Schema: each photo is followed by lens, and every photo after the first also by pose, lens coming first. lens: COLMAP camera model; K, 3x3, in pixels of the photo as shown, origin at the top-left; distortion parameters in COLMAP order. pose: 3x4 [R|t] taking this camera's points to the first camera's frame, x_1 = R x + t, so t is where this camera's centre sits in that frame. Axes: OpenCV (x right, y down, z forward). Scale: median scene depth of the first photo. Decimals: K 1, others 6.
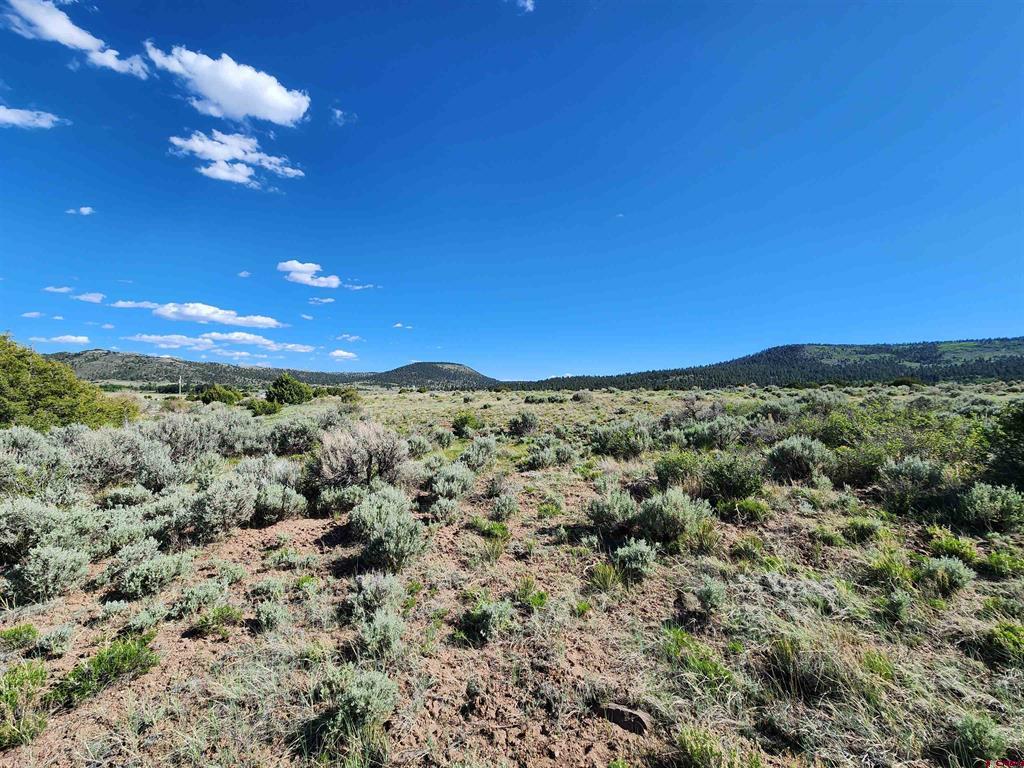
lens RADIAL K [[415.3, 0, 510.4], [0, 415.3, 388.8], [0, 0, 1]] dist [-0.000781, -0.000401]
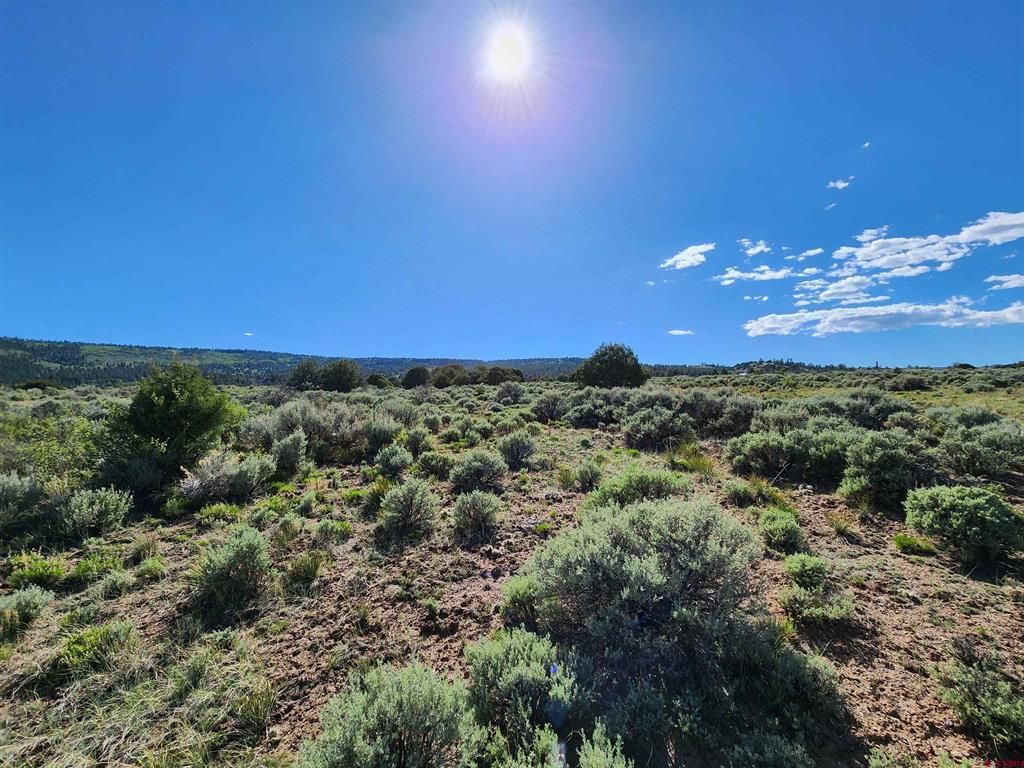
lens RADIAL K [[415.3, 0, 510.0], [0, 415.3, 386.6], [0, 0, 1]] dist [-0.000781, -0.000401]
pose [[0.046901, 0.013069, 0.998814, 0.196225], [-0.000279, 0.999915, -0.013071, -0.001402], [-0.998900, 0.000334, 0.046900, -0.039173]]
